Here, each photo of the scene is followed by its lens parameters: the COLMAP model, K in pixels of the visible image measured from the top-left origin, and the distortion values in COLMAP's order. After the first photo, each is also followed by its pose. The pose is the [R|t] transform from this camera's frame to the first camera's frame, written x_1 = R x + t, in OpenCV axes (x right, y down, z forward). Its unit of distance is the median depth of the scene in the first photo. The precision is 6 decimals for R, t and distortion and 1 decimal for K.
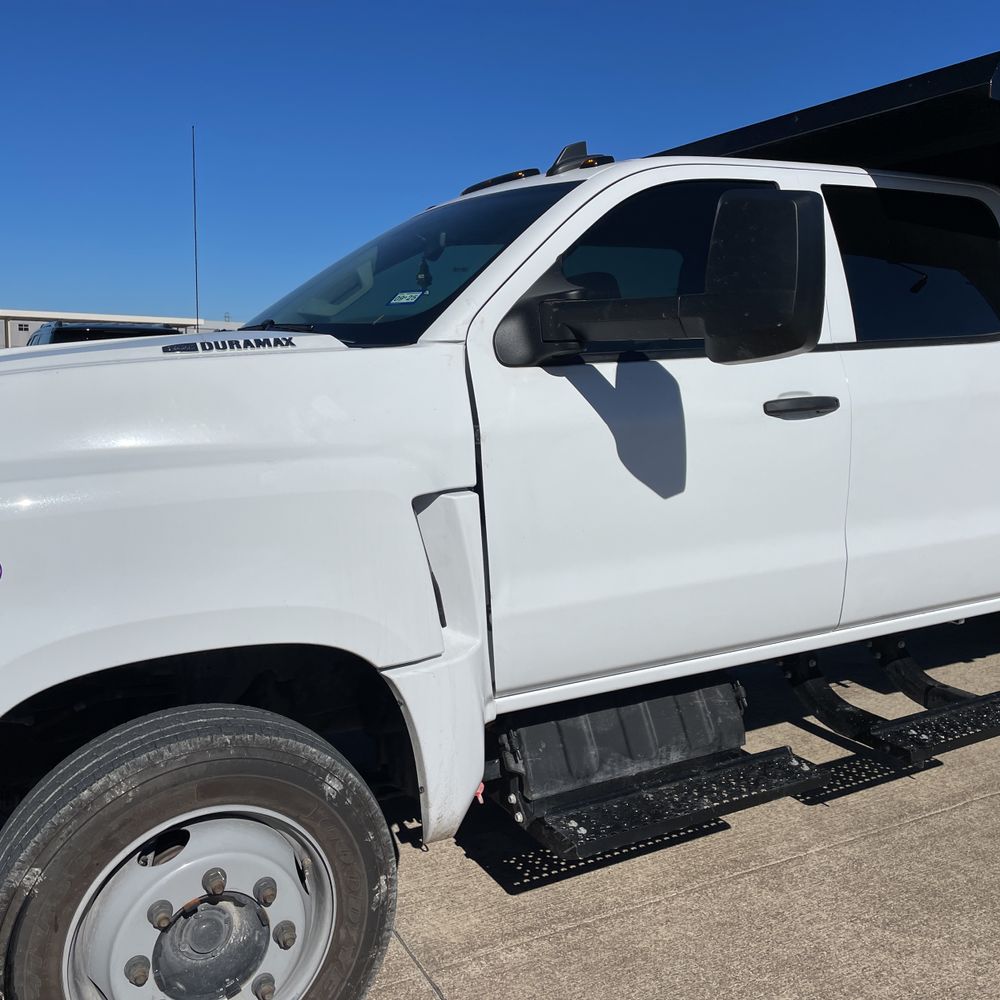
lens RADIAL K [[1005.6, 0, 493.2], [0, 1005.6, 482.2], [0, 0, 1]] dist [0.099899, -0.130172]
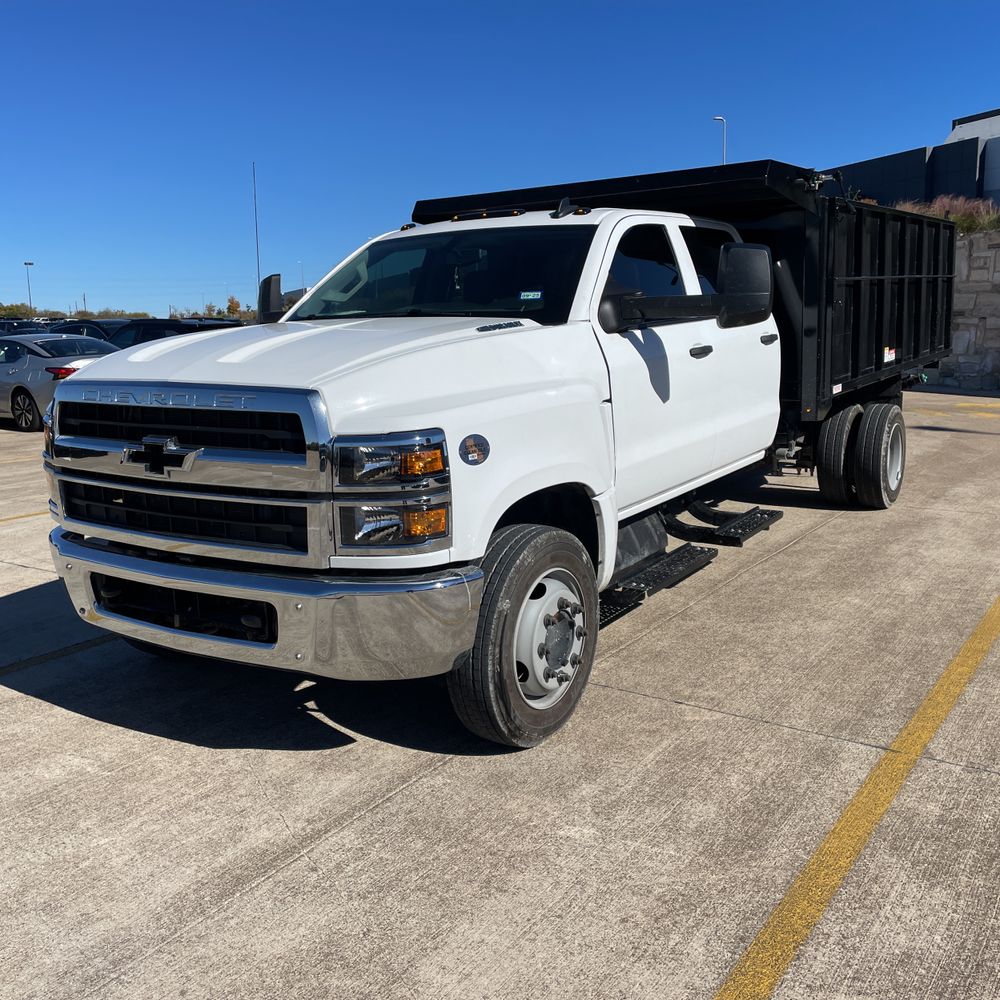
lens RADIAL K [[1005.6, 0, 493.2], [0, 1005.6, 482.2], [0, 0, 1]] dist [0.099899, -0.130172]
pose [[0.885377, -0.095939, 0.454866, -0.979747], [0.080492, 0.995331, 0.053257, 0.037107], [-0.457852, -0.010540, 0.888966, -0.509679]]
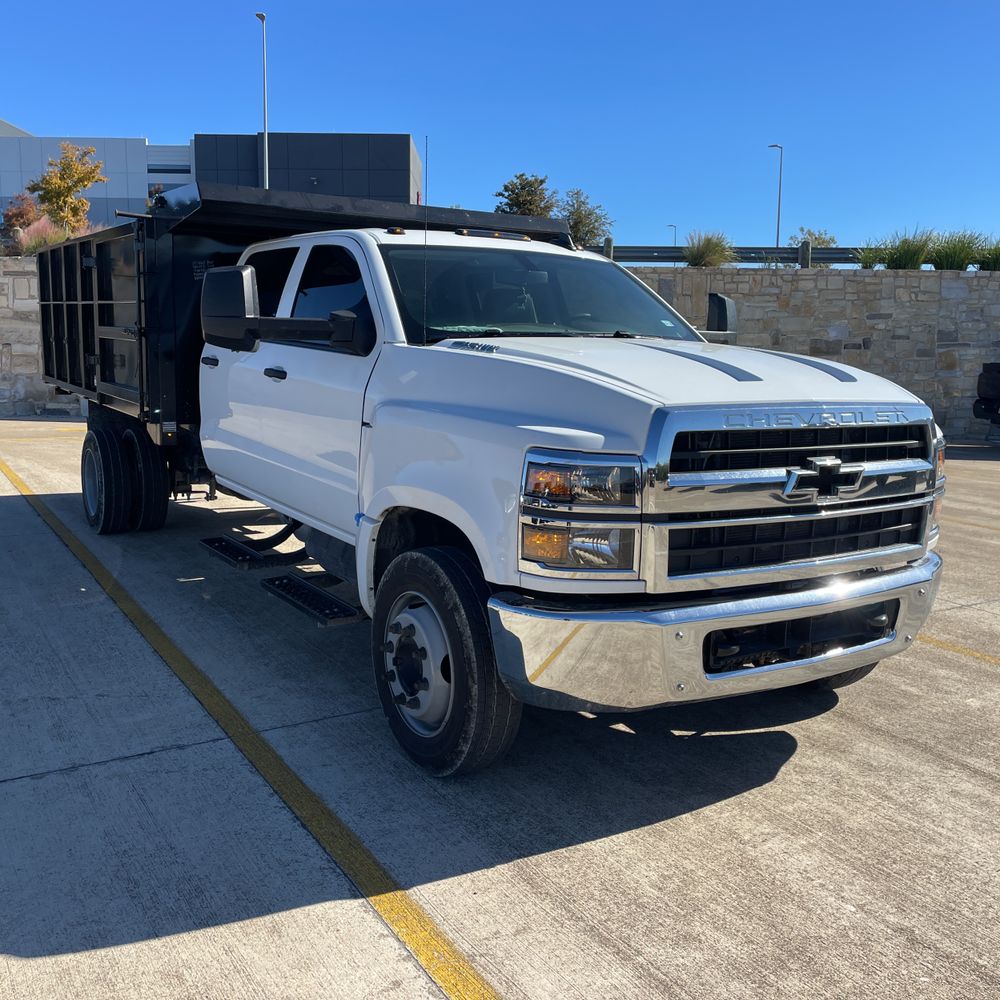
lens RADIAL K [[1003.4, 0, 491.7], [0, 1003.4, 494.3], [0, 0, 1]] dist [0.097302, -0.122560]
pose [[-0.066047, -0.147559, 0.986845, -2.076526], [0.097165, 0.983354, 0.153540, -0.196260], [-0.993074, 0.106028, -0.050610, 1.509479]]
